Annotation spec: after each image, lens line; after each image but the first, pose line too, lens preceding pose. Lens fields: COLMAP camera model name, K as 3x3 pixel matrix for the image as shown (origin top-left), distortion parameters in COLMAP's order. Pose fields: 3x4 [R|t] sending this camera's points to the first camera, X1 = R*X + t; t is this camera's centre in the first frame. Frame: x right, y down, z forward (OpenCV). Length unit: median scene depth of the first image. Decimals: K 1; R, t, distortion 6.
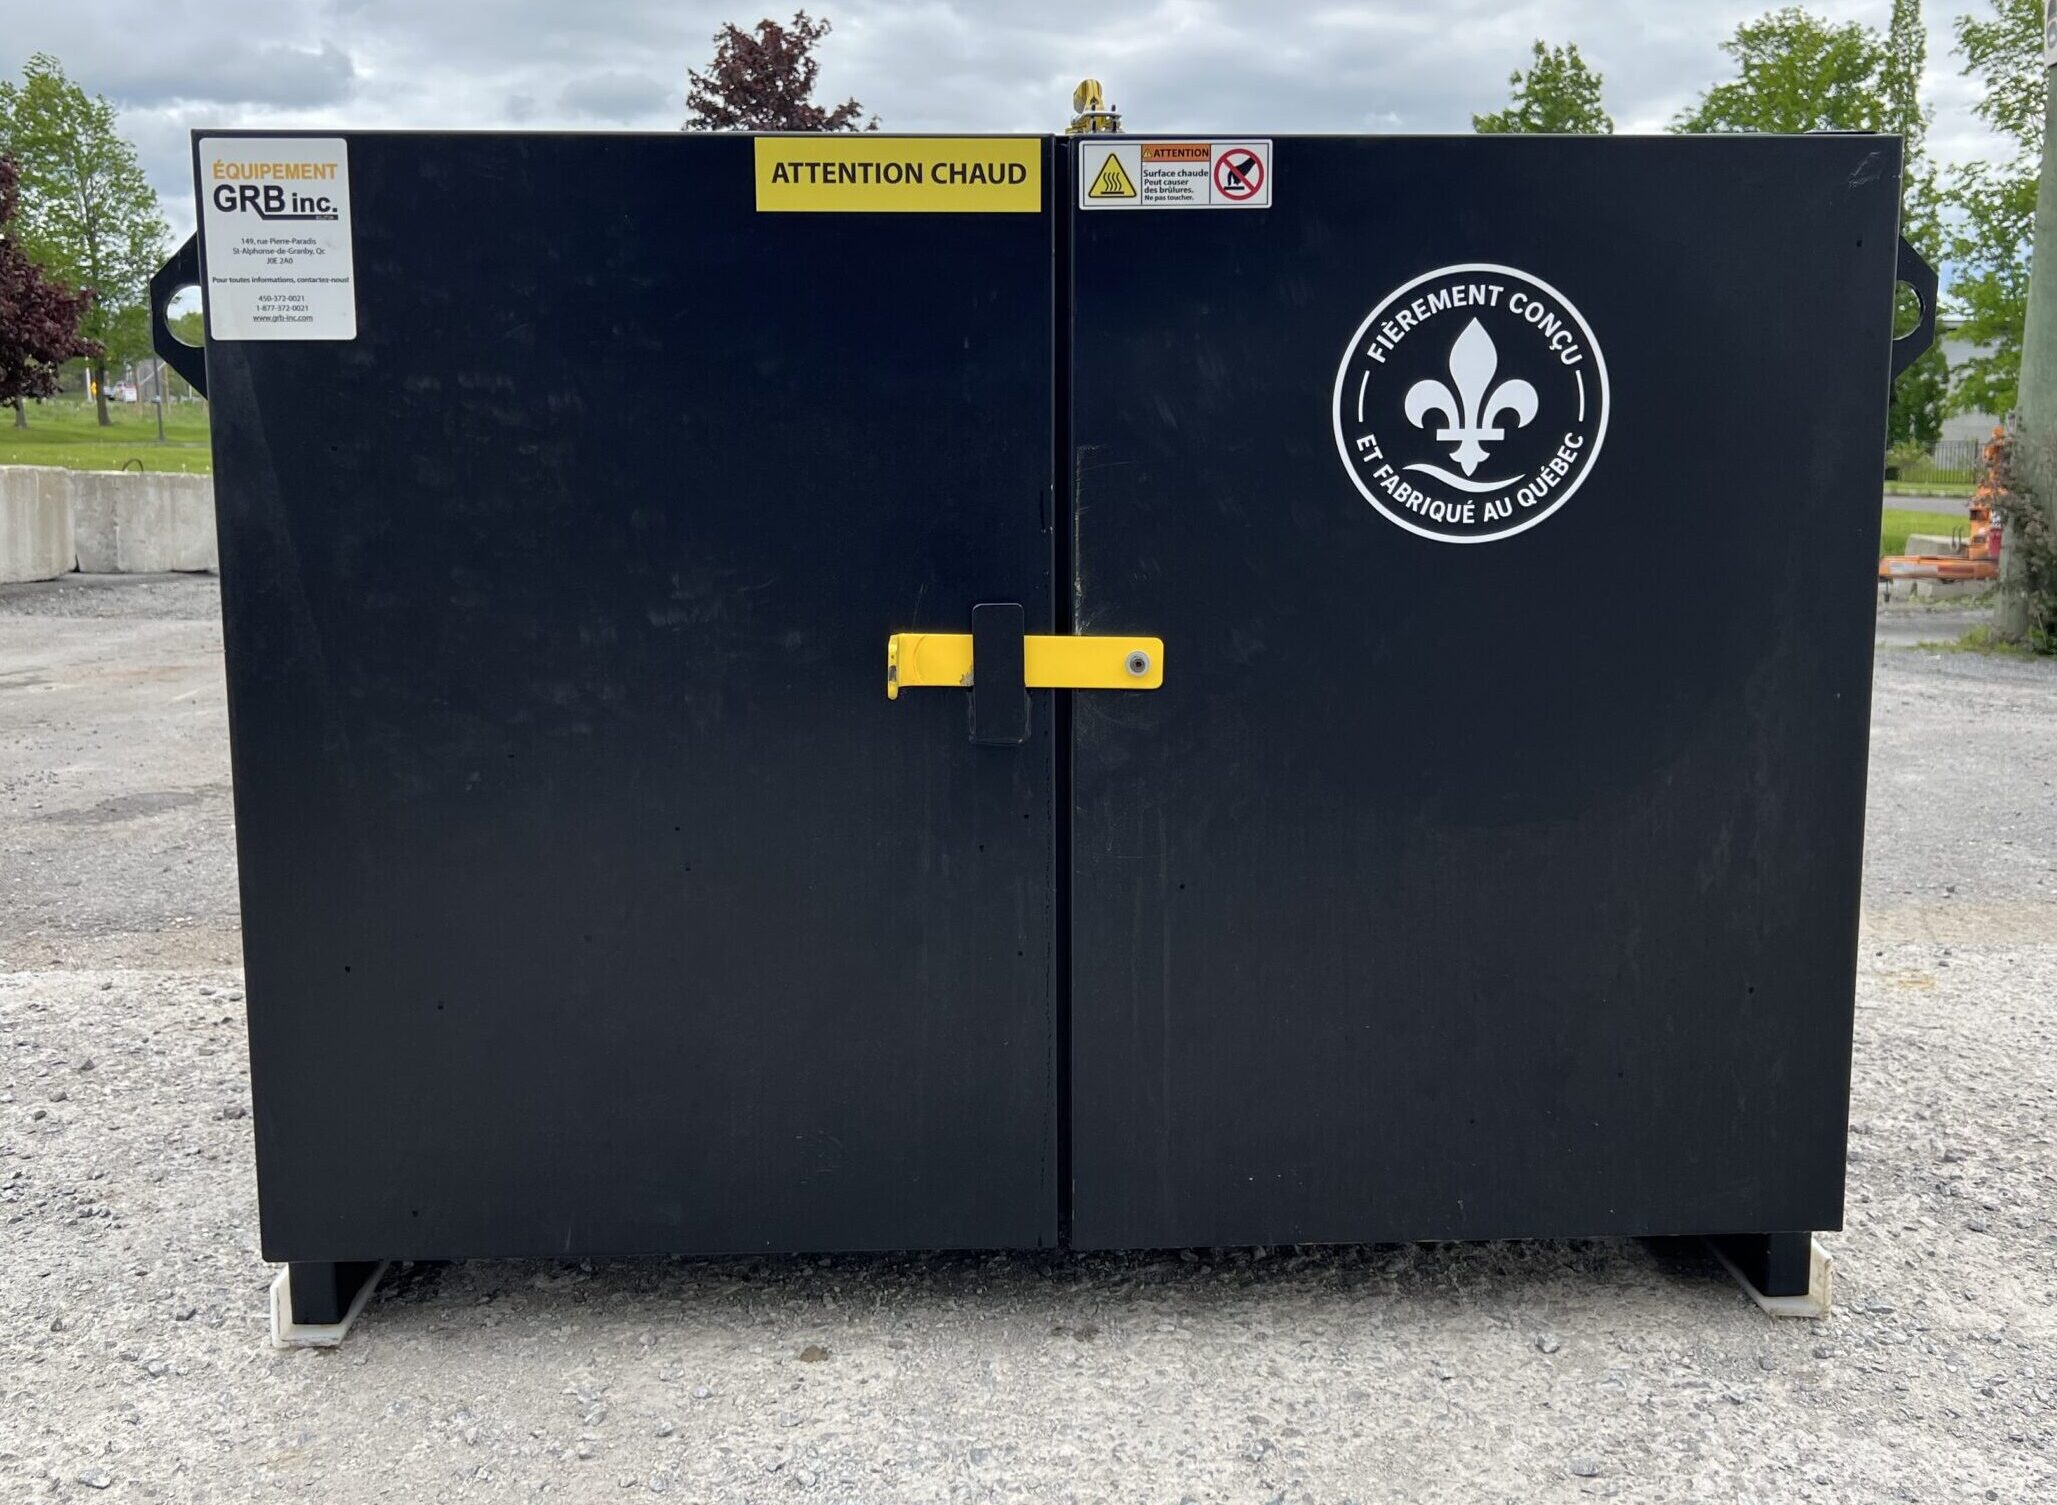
lens RADIAL K [[1964.7, 0, 1032.1], [0, 1964.7, 663.8], [0, 0, 1]] dist [0.016635, -0.017013]
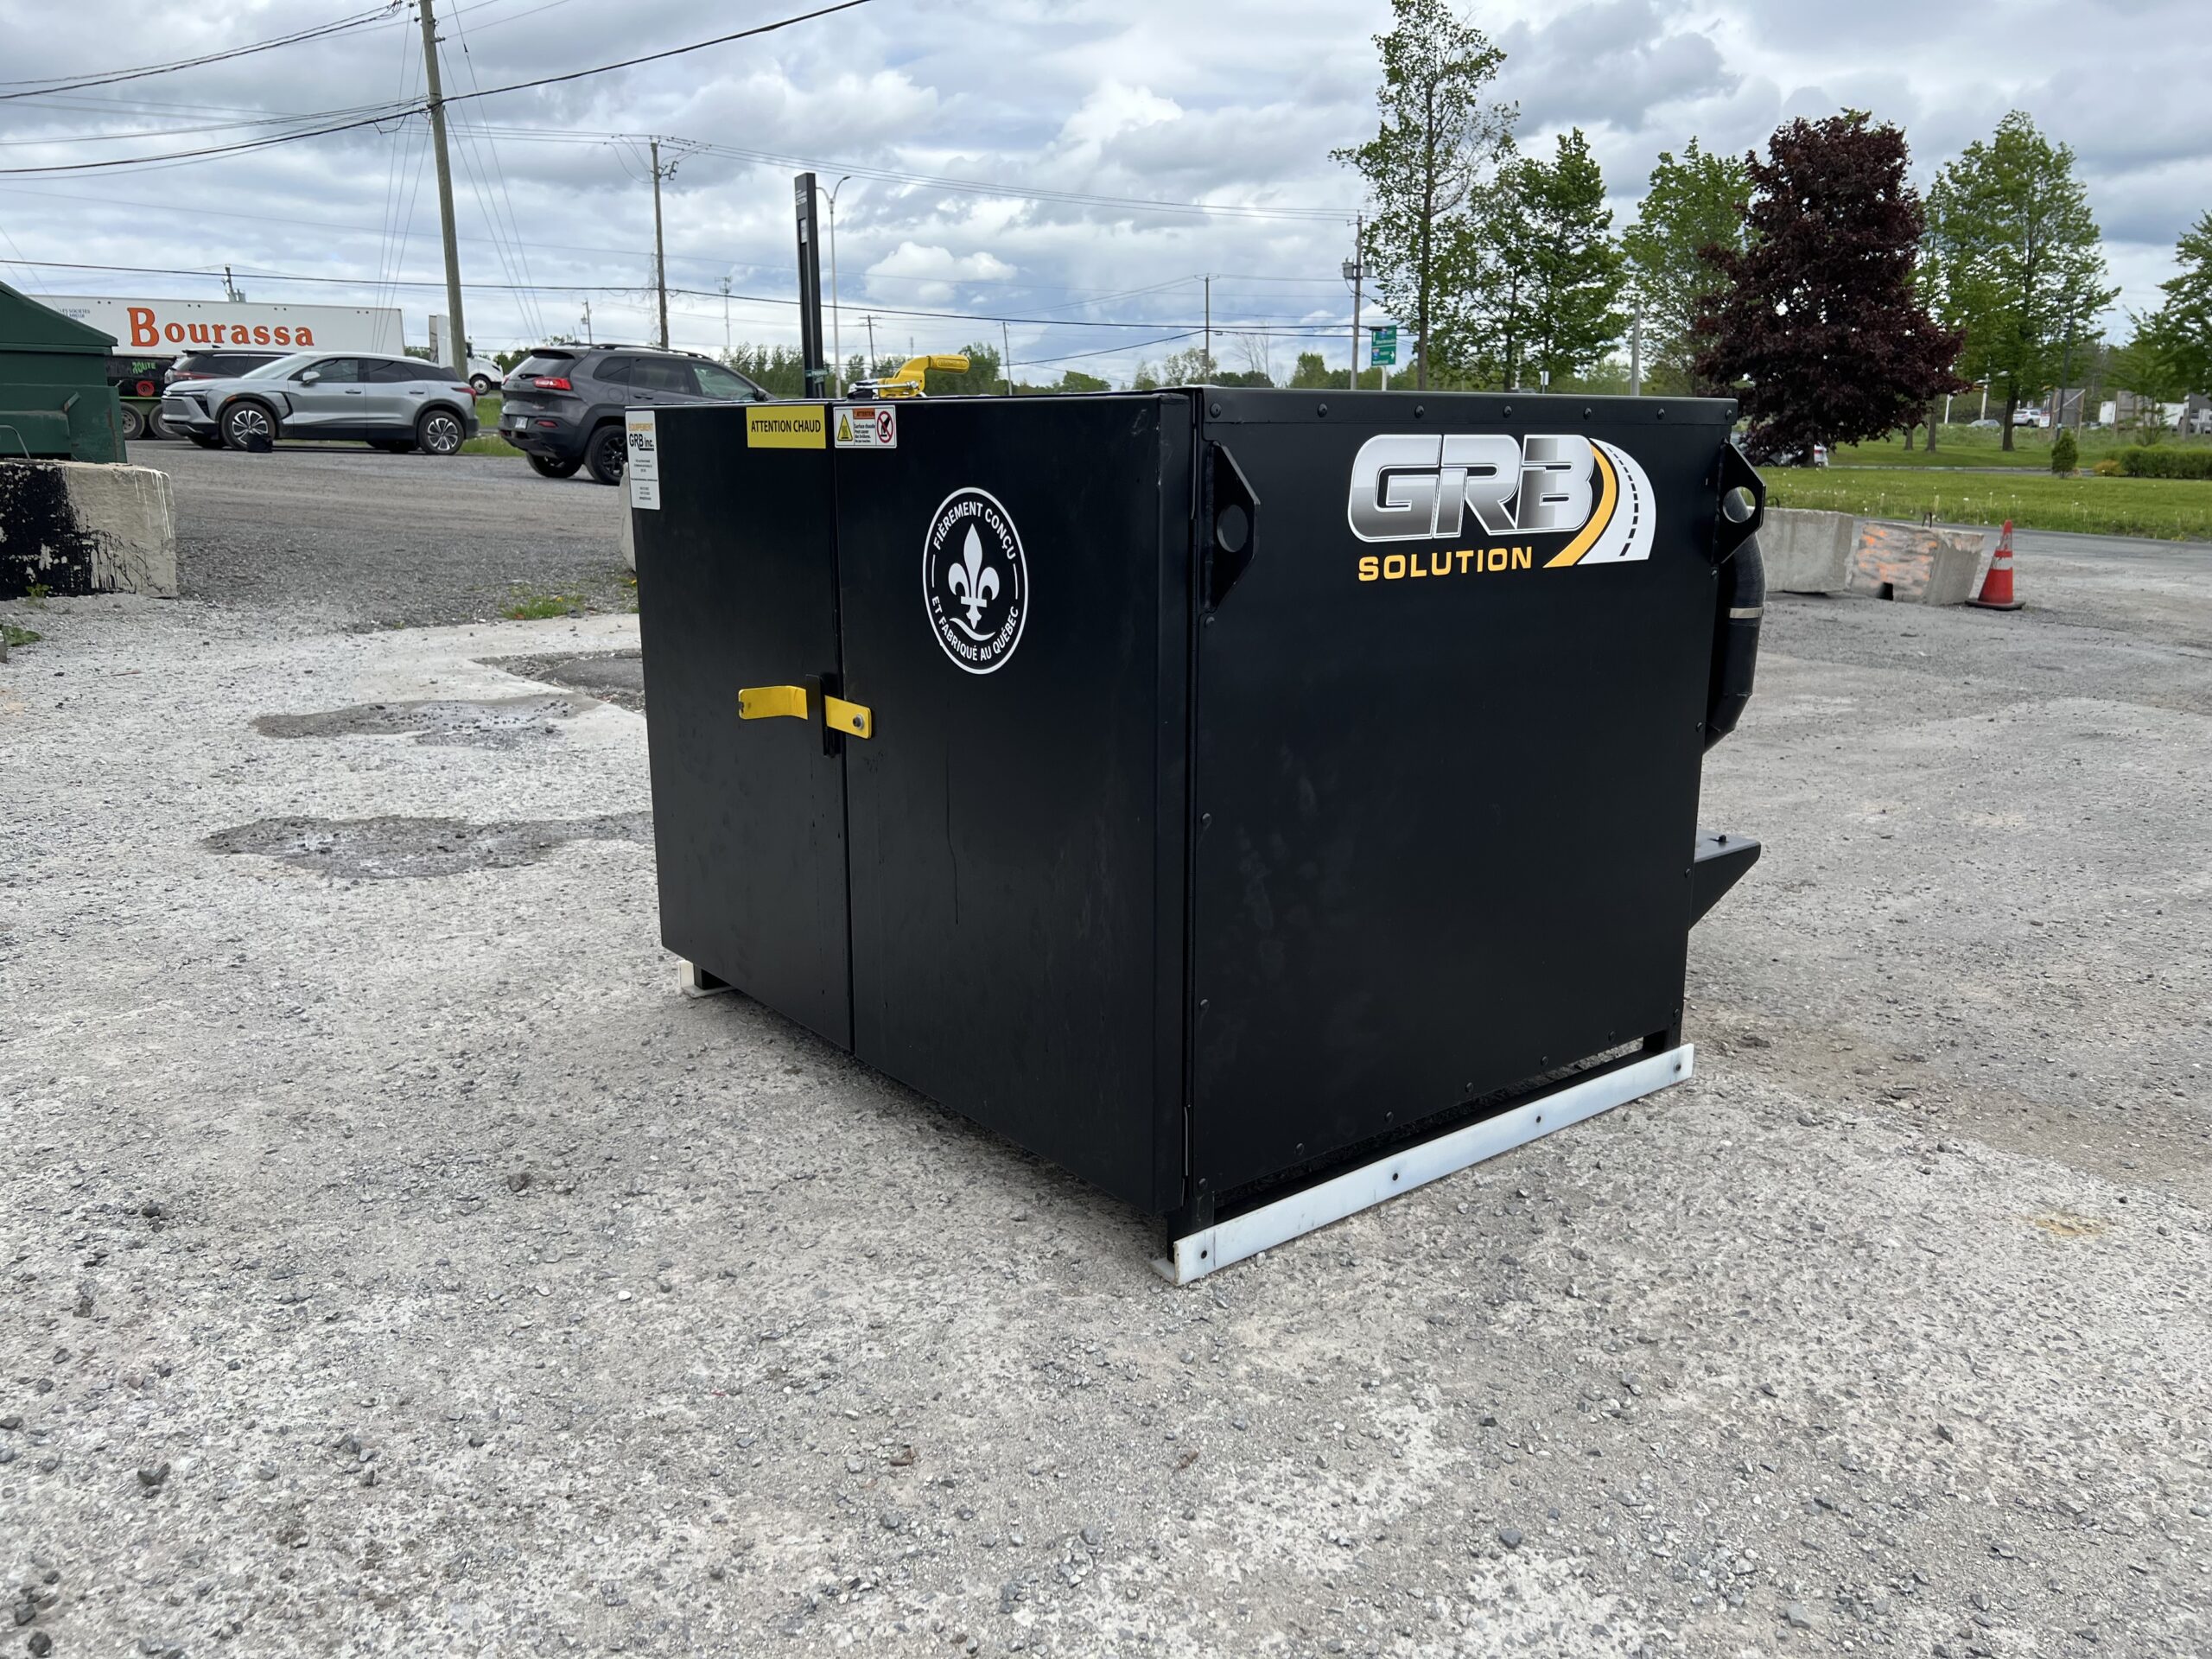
lens RADIAL K [[1677.8, 0, 1106.0], [0, 1677.8, 829.5], [0, 0, 1]] dist [0.029728, -0.000119]
pose [[0.594591, 0.192578, -0.780625, 1.314131], [-0.112086, 0.981265, 0.156702, -0.157636], [0.796177, -0.005676, 0.605037, 0.302644]]
